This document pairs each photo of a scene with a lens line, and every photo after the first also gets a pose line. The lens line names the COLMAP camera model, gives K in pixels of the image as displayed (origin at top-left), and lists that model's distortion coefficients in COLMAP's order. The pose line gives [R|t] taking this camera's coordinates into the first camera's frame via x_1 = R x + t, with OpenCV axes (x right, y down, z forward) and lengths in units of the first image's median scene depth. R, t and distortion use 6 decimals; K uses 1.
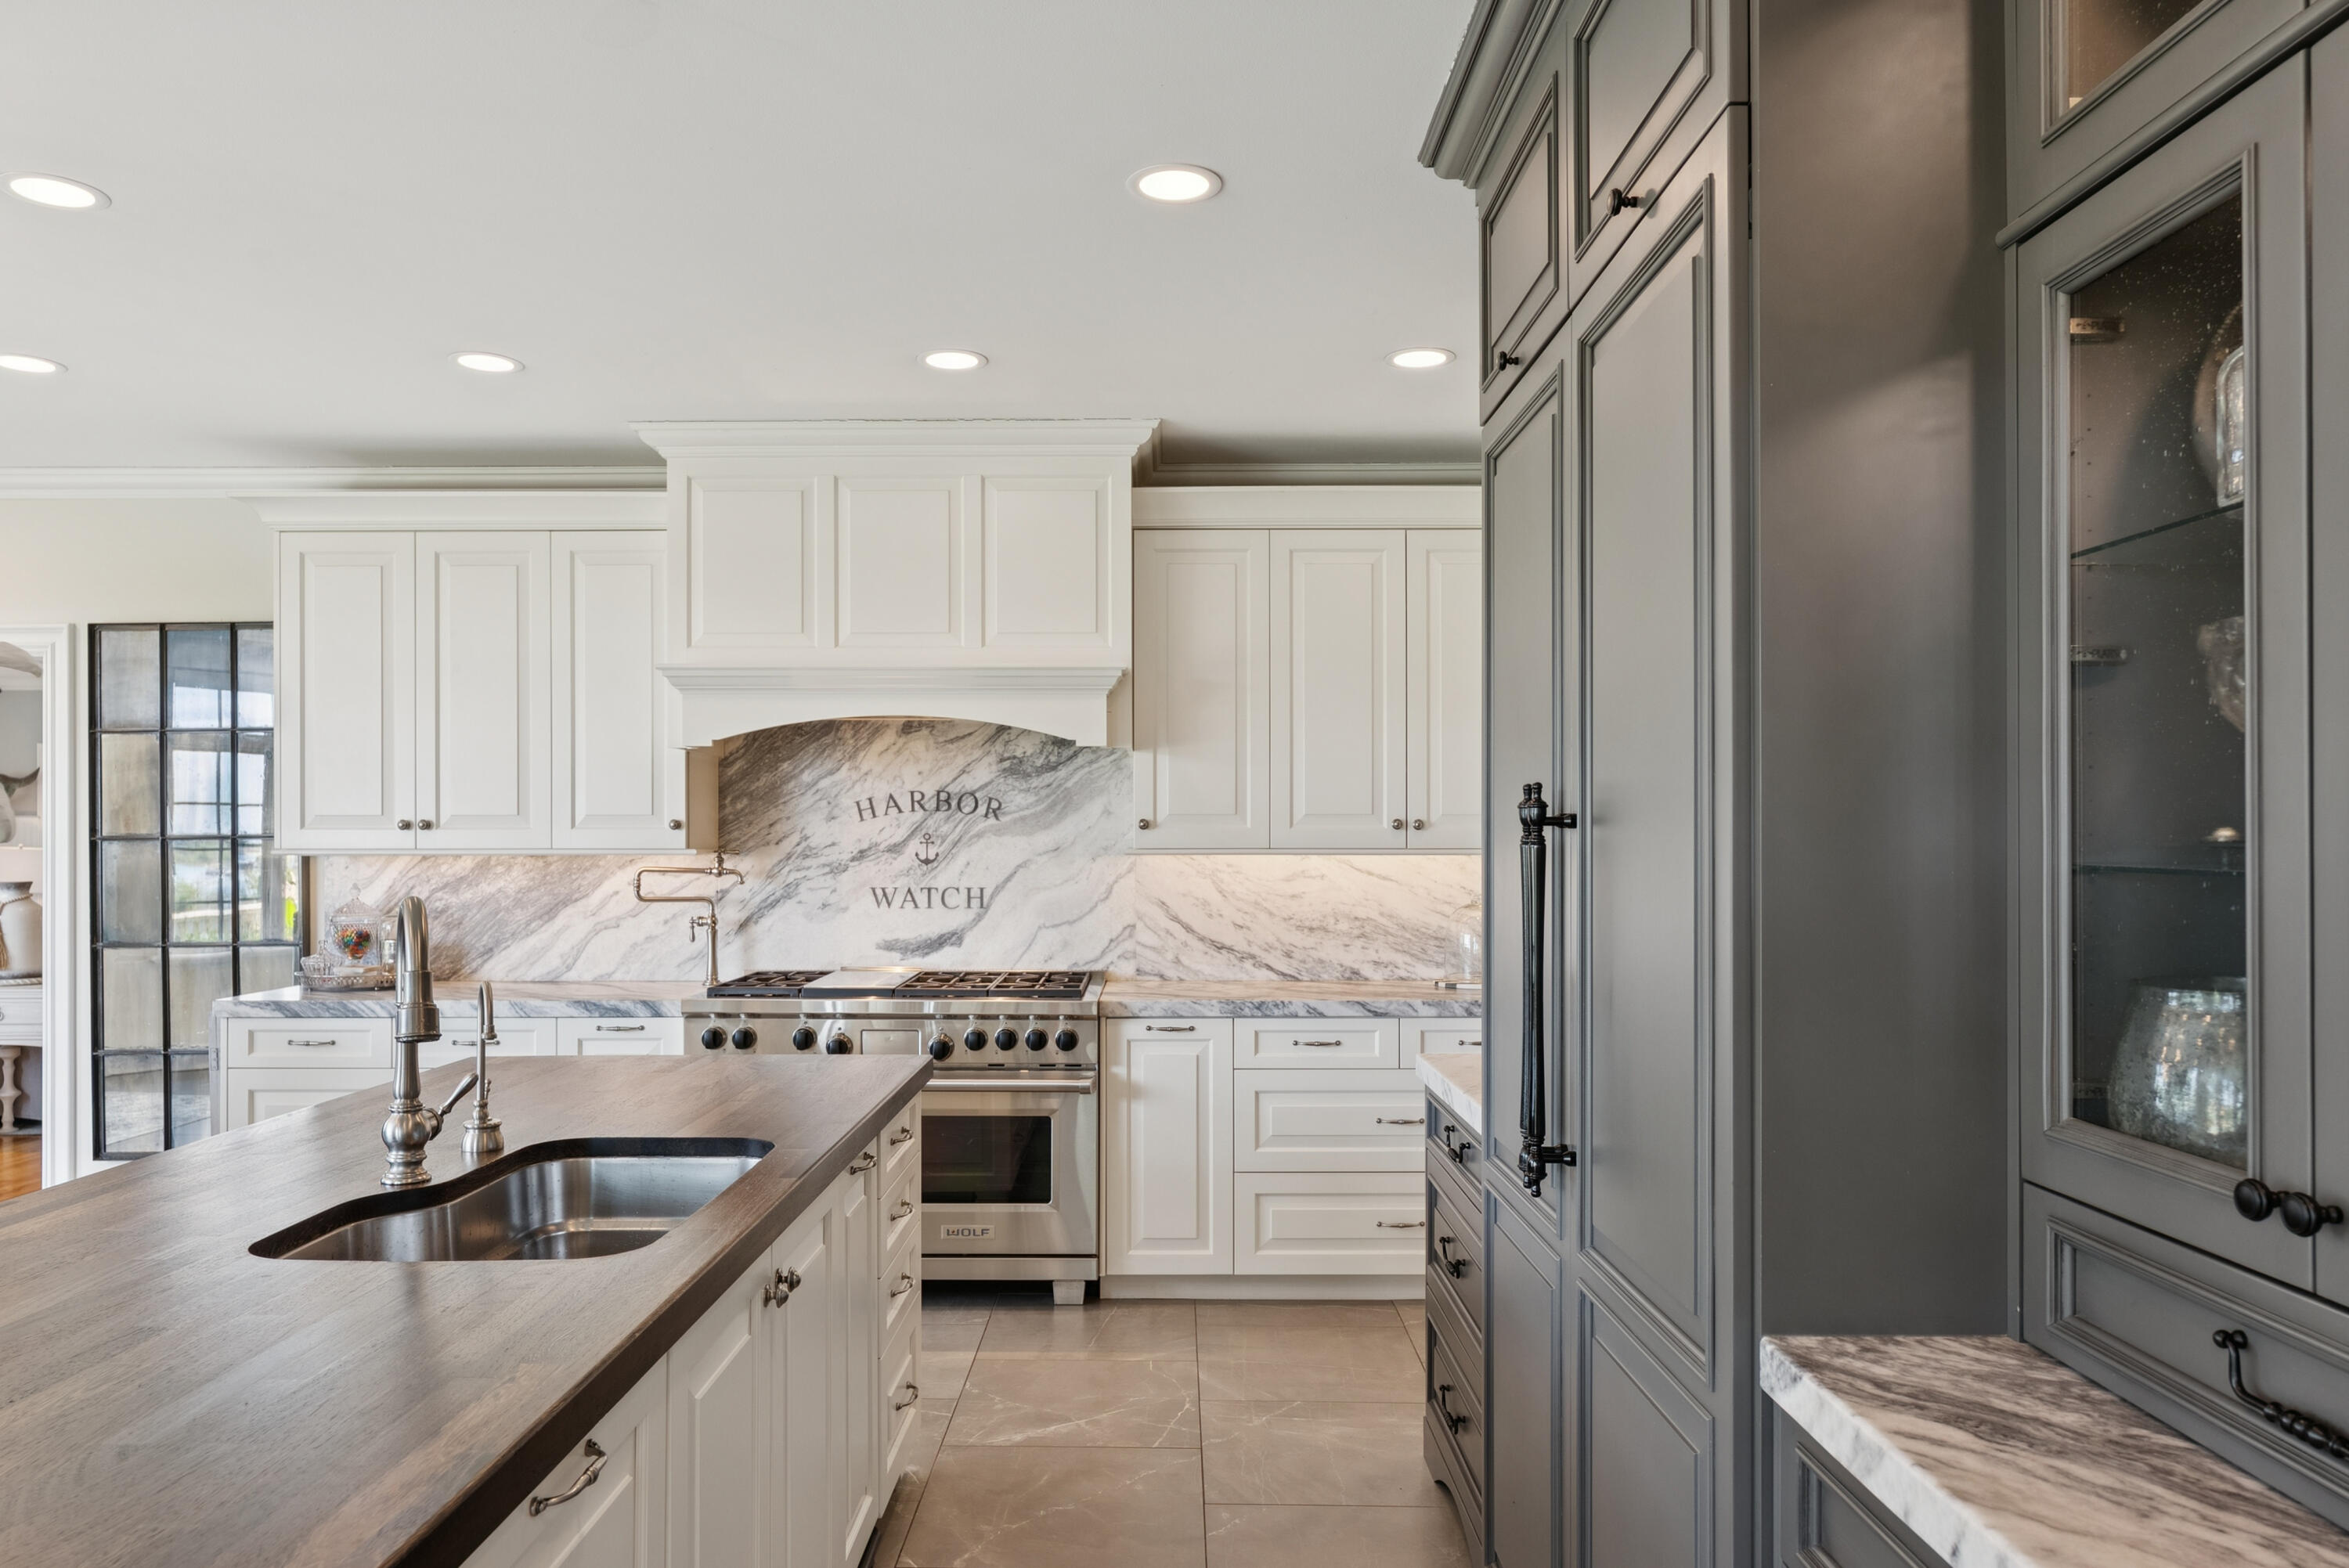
lens RADIAL K [[1566.2, 0, 1173.4], [0, 1566.2, 798.8], [0, 0, 1]] dist [0.000880, 0.001045]
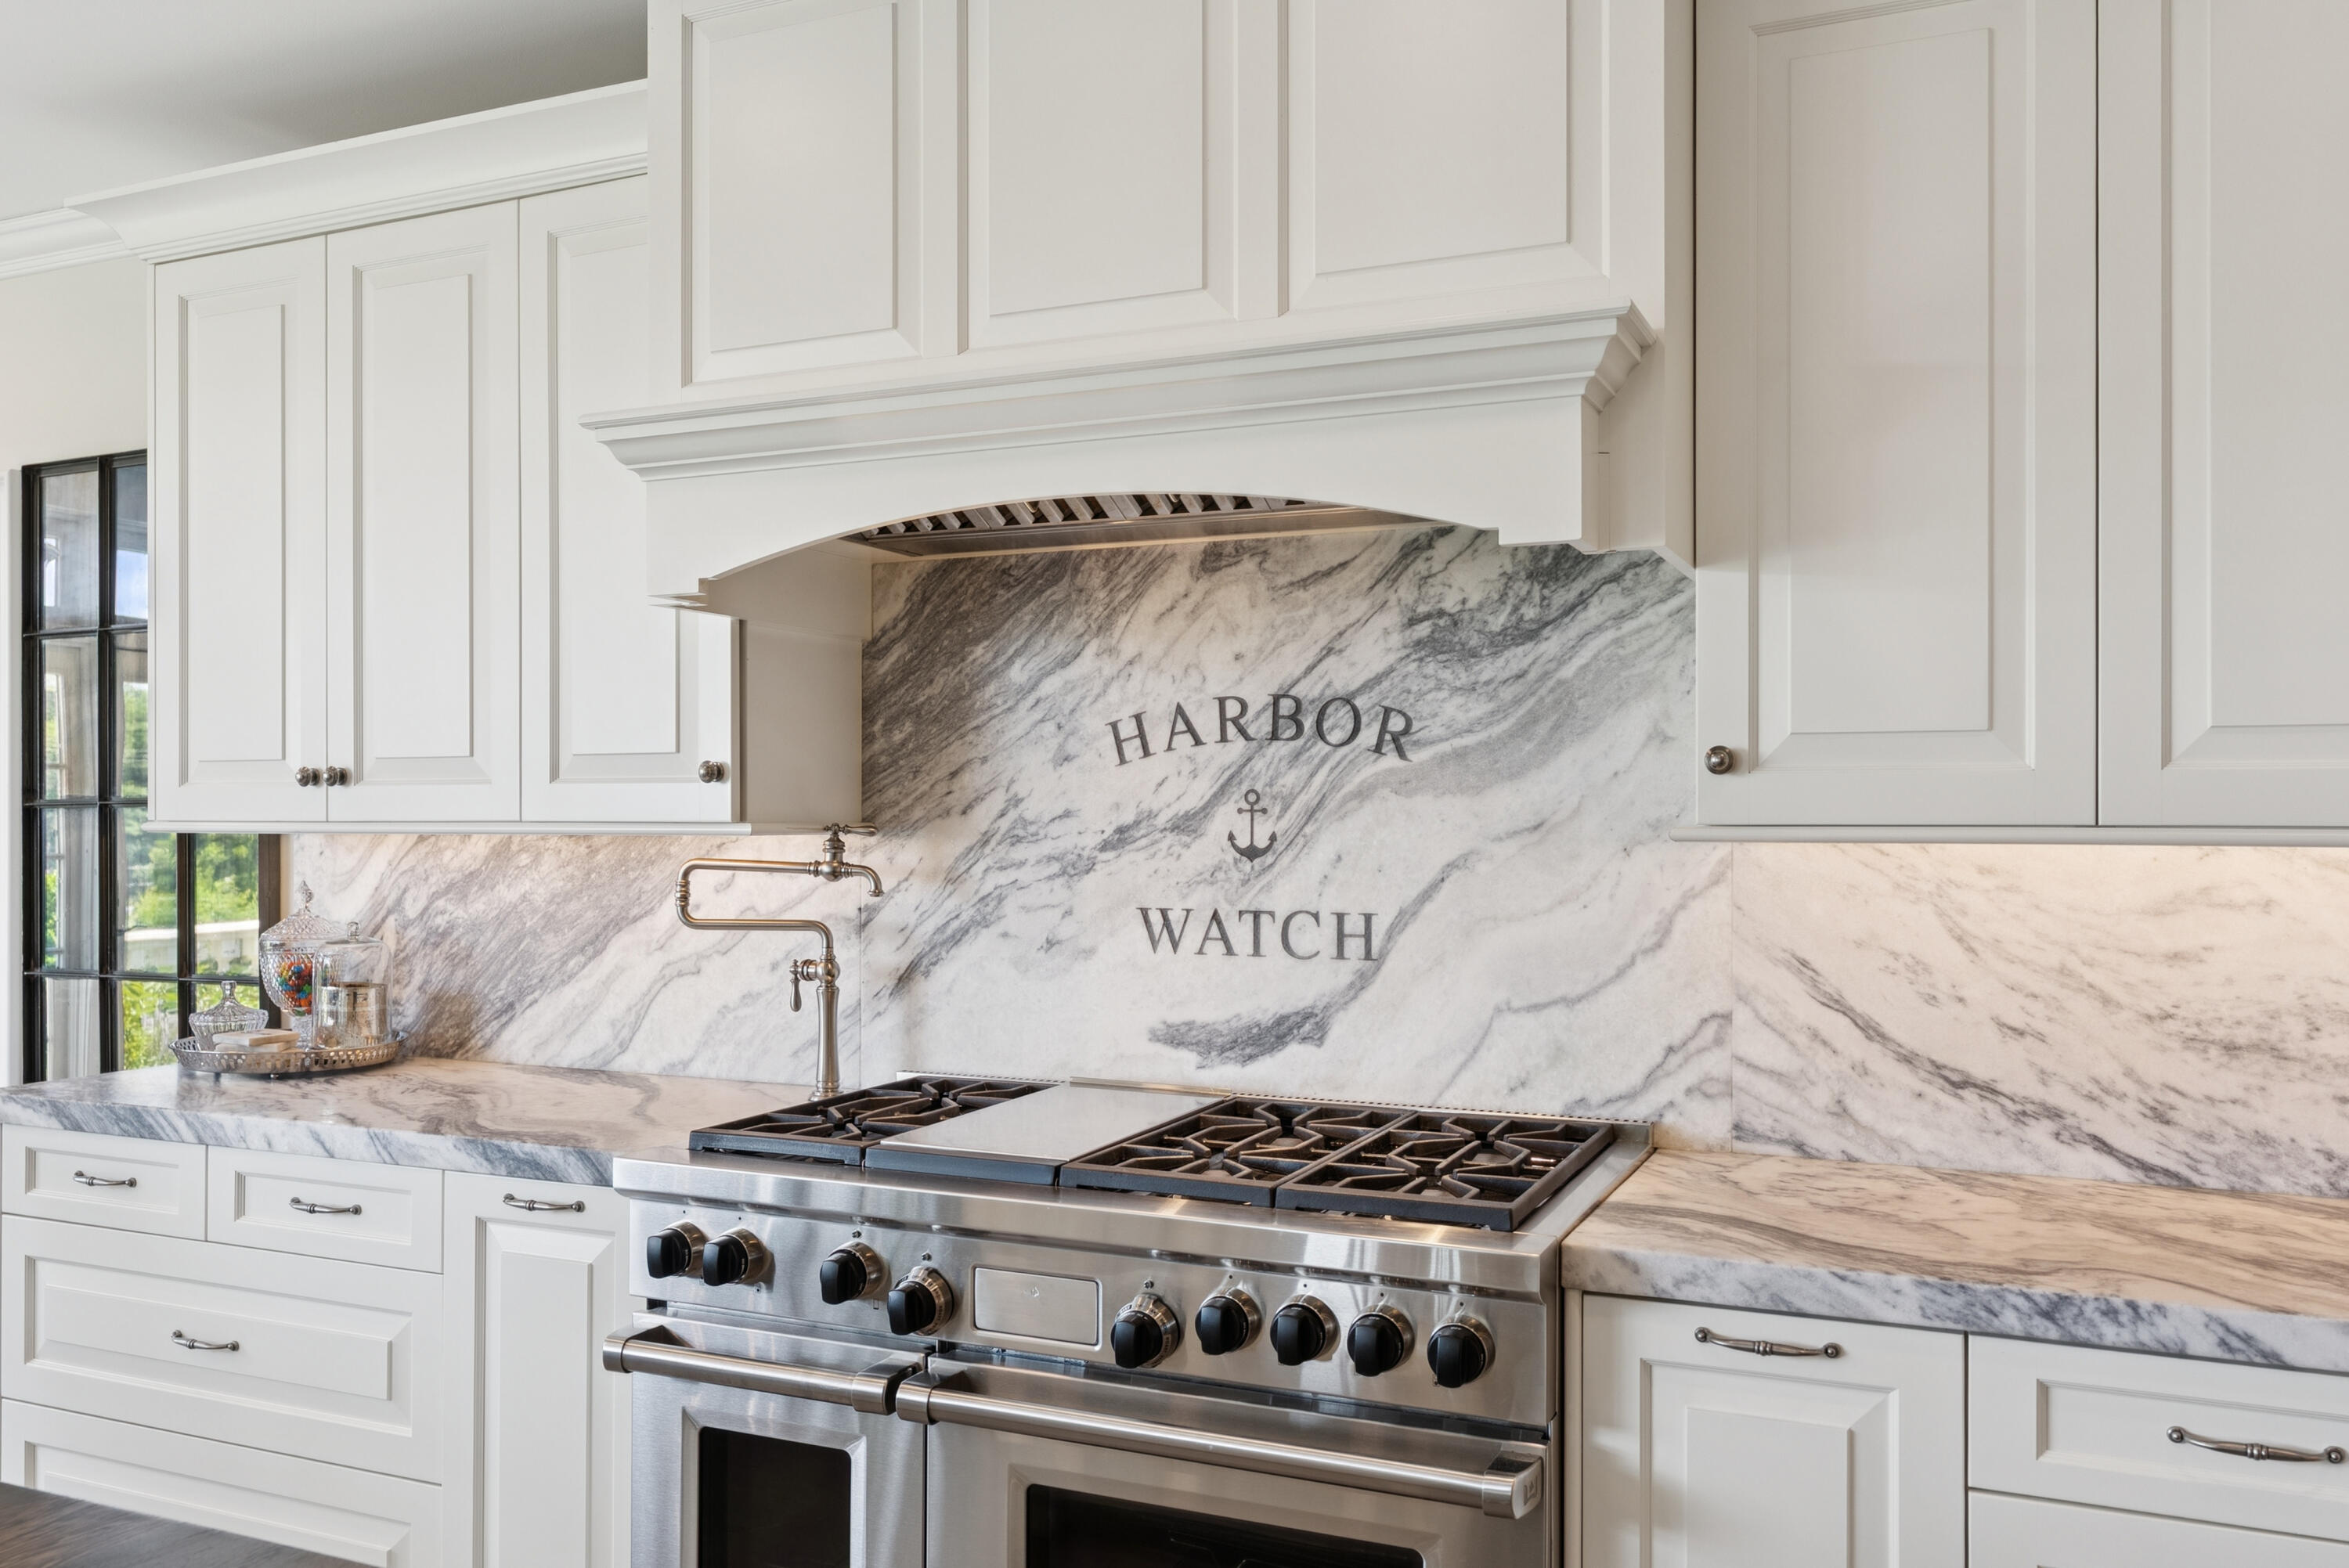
lens RADIAL K [[1846.8, 0, 1168.7], [0, 1846.8, 800.2], [0, 0, 1]] dist [-0.003312, 0.007686]
pose [[0.908983, -0.002248, -0.416828, 0.042603], [0.009228, 0.999849, 0.014732, 0.016965], [0.416732, -0.017237, 0.908866, 0.508691]]
